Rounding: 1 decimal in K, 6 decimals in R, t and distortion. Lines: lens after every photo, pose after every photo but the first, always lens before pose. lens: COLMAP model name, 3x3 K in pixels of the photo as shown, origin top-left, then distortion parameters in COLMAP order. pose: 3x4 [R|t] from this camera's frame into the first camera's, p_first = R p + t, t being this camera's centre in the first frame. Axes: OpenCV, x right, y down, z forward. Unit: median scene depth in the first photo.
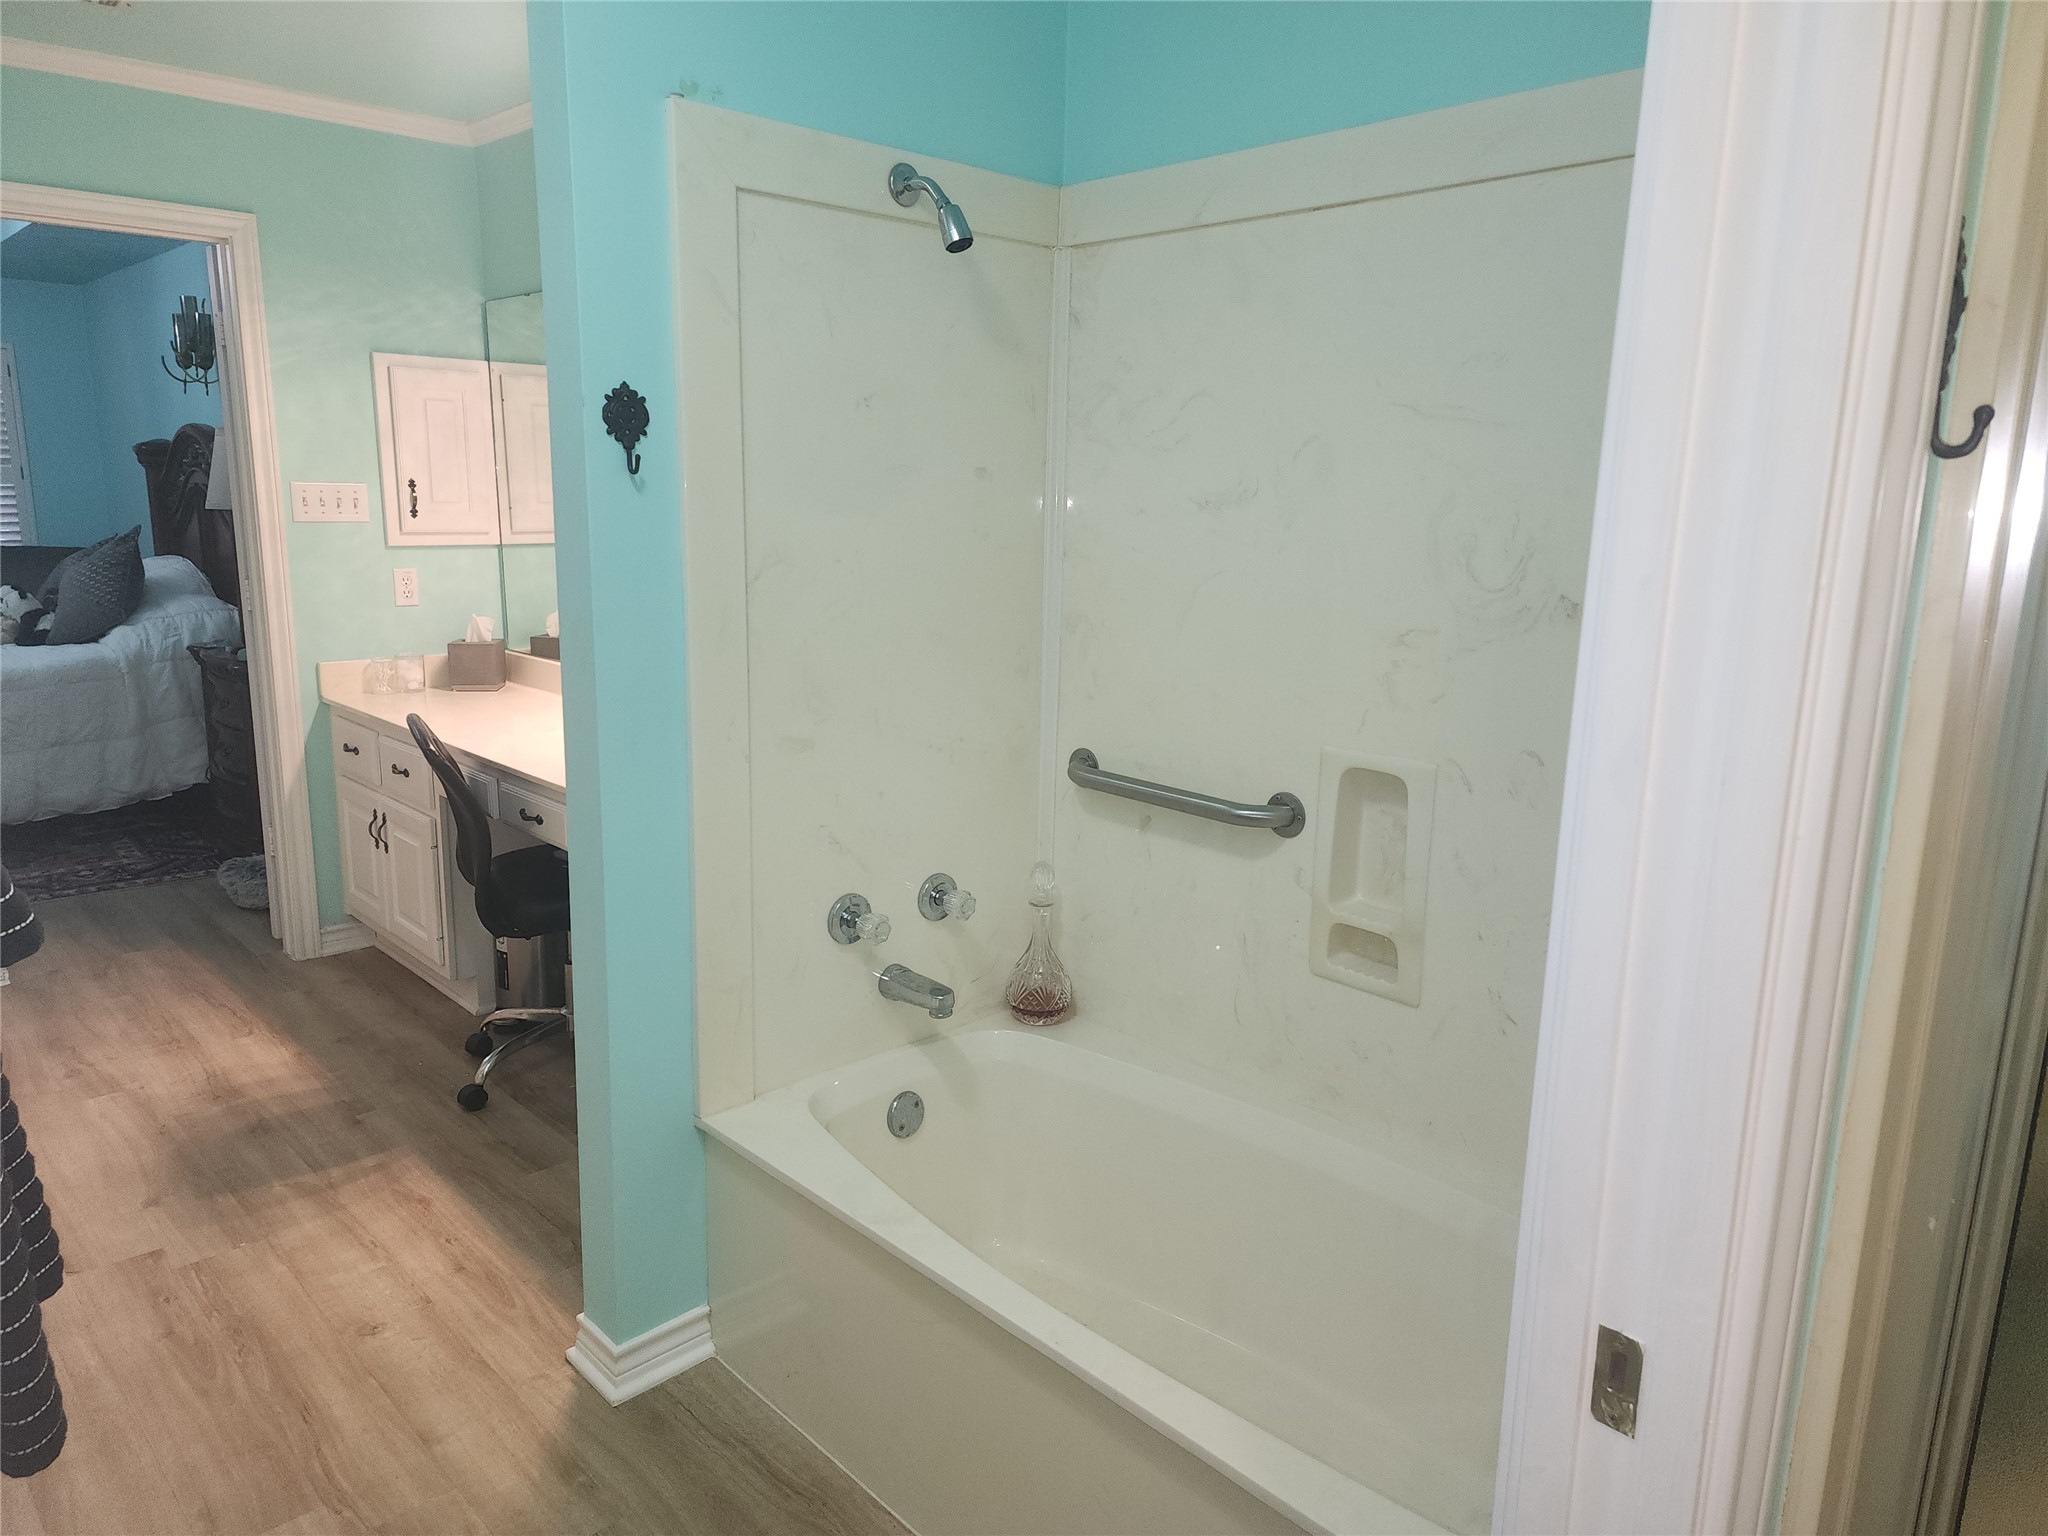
lens RADIAL K [[1370.9, 0, 995.7], [0, 1370.9, 765.9], [0, 0, 1]] dist [0.085794, -0.074290]
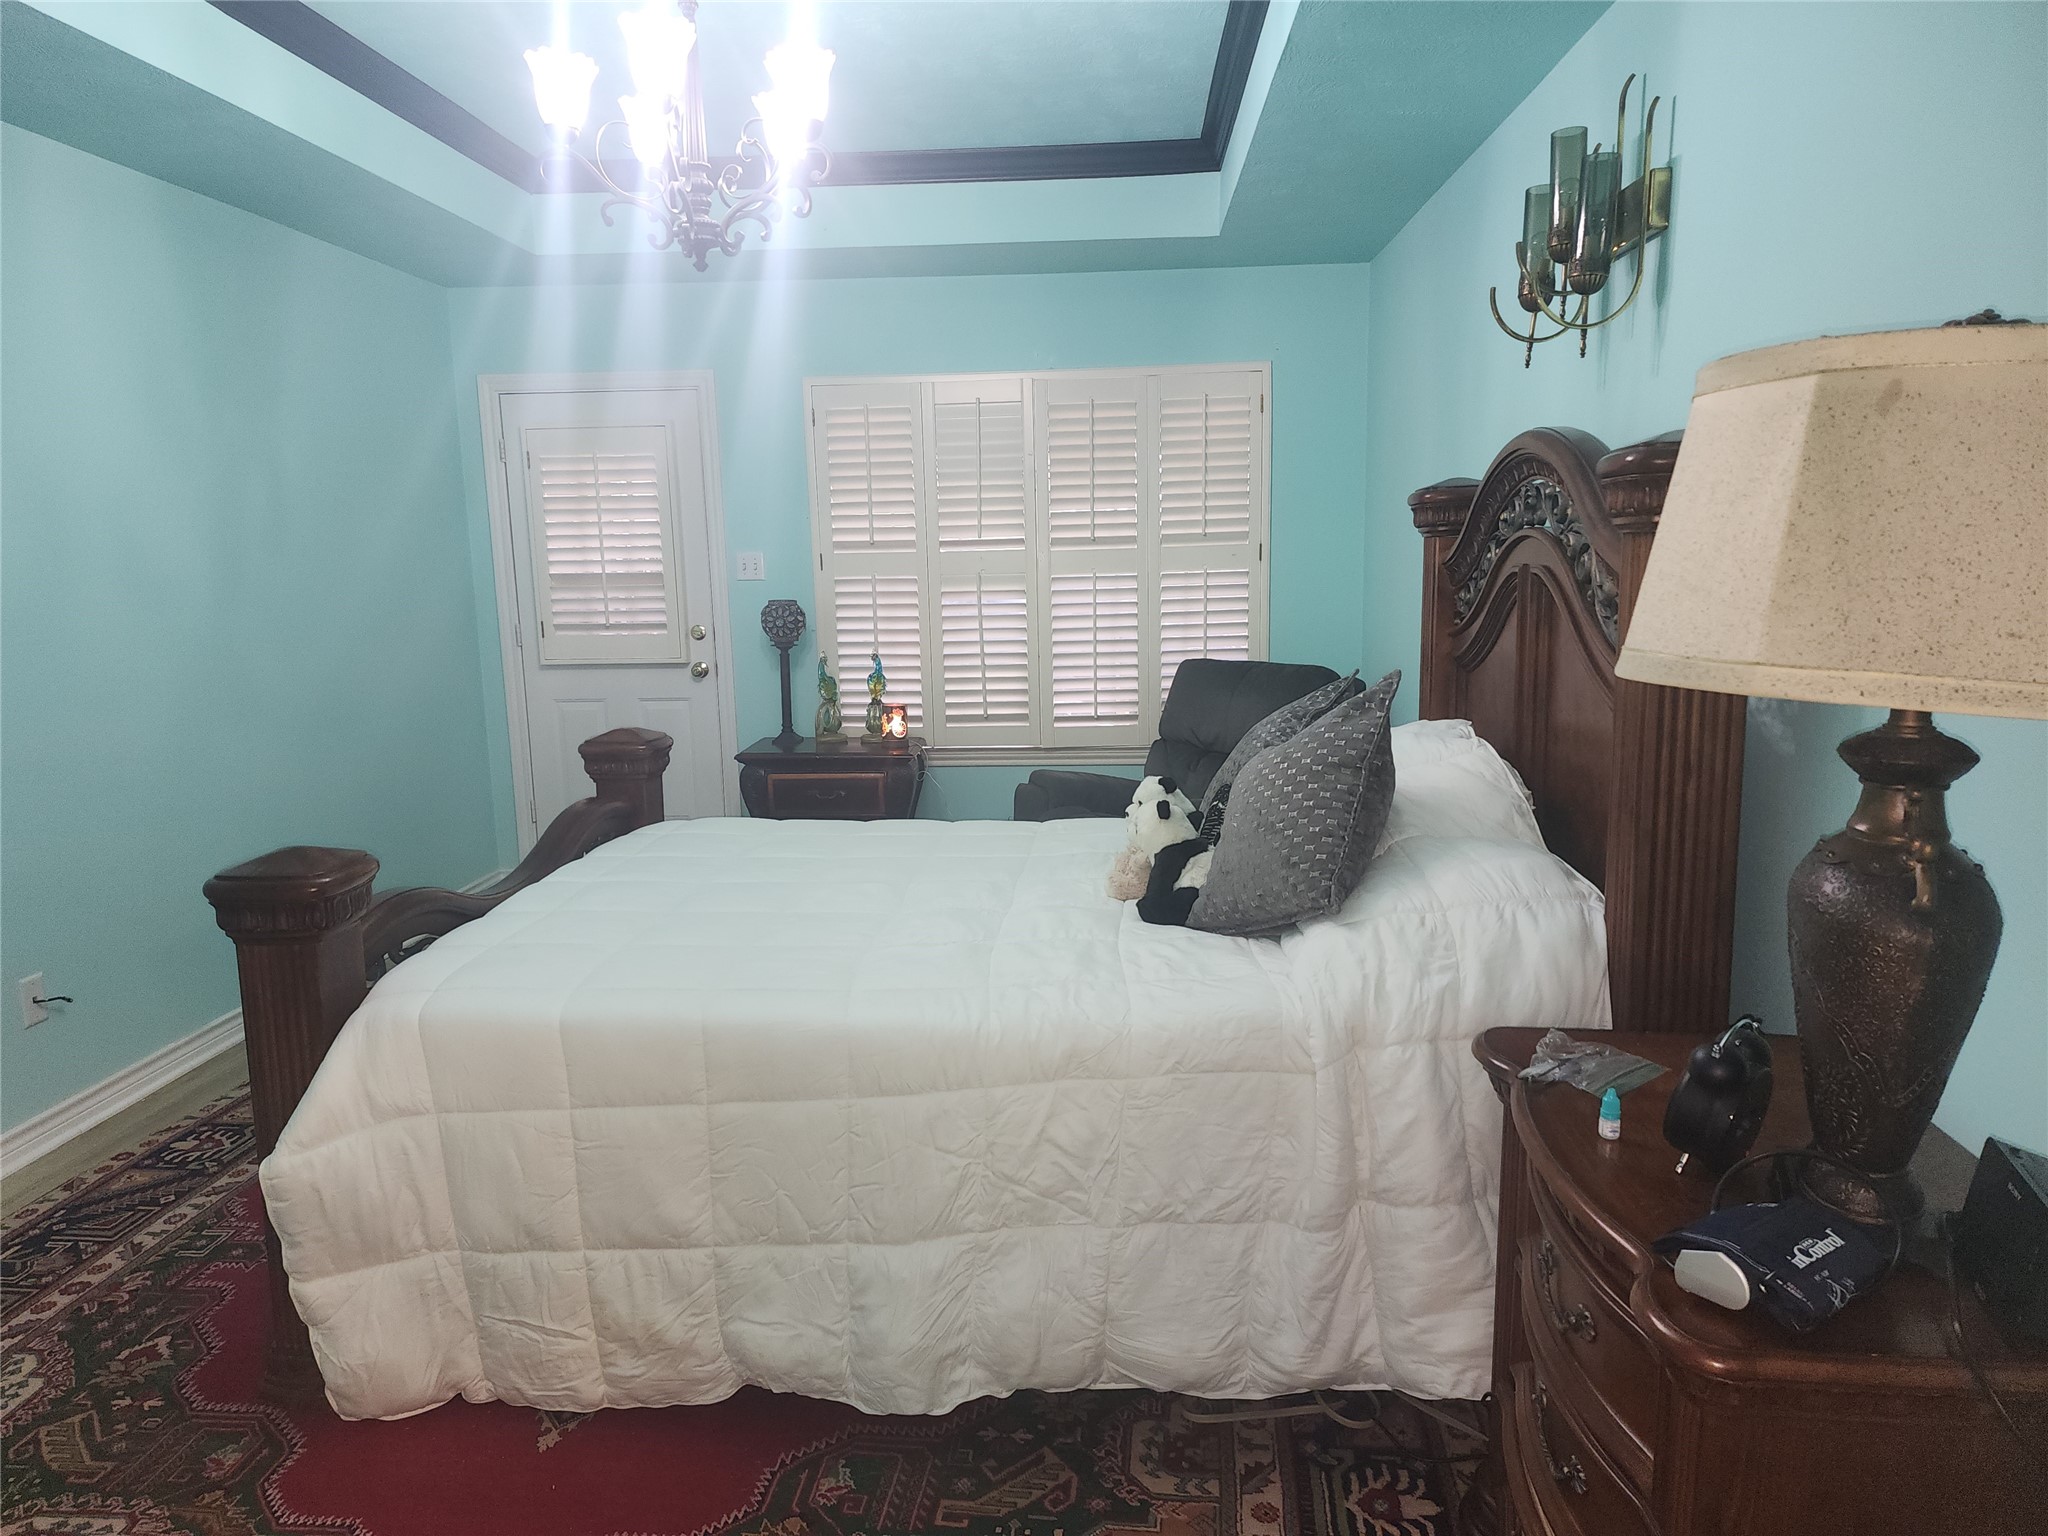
lens RADIAL K [[1370.9, 0, 1005.5], [0, 1370.9, 758.7], [0, 0, 1]] dist [0.085794, -0.074290]
pose [[0.681578, 0.083120, -0.727009, -0.513432], [-0.116075, 0.993229, 0.004736, -0.177461], [0.722480, 0.081160, 0.686611, 0.837760]]
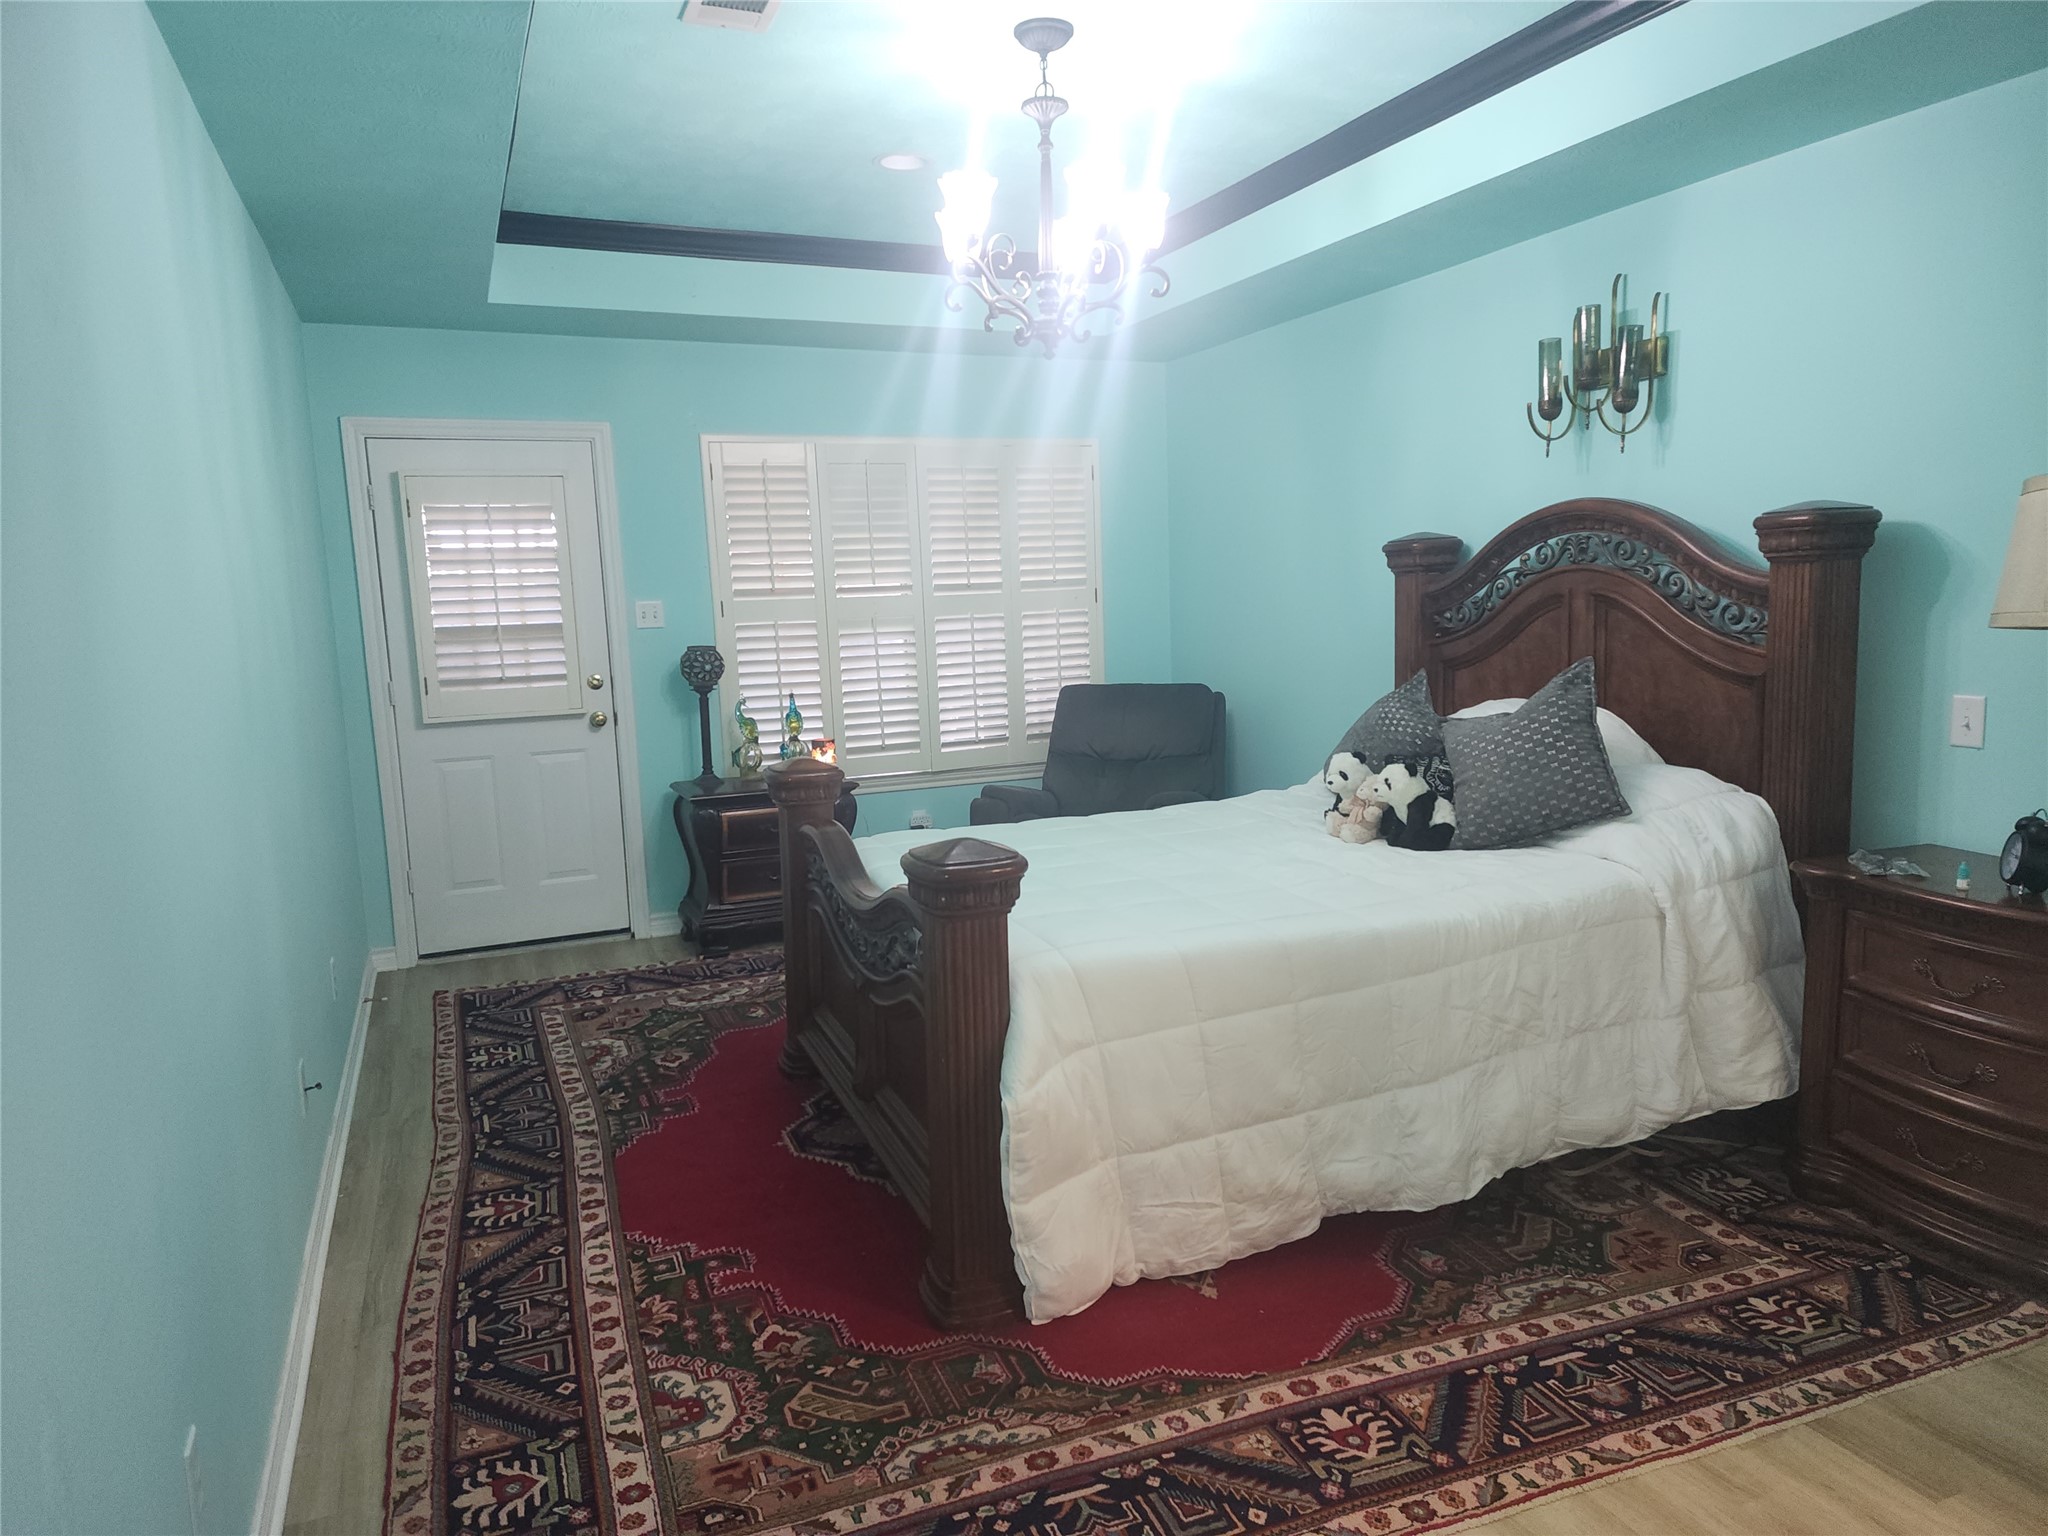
lens RADIAL K [[1370.9, 0, 1012.6], [0, 1370.9, 754.0], [0, 0, 1]] dist [0.085794, -0.074290]
pose [[0.939321, -0.005890, -0.342988, -0.848713], [-0.019813, 0.997252, -0.071387, -0.104967], [0.342466, 0.073851, 0.936623, 0.440257]]
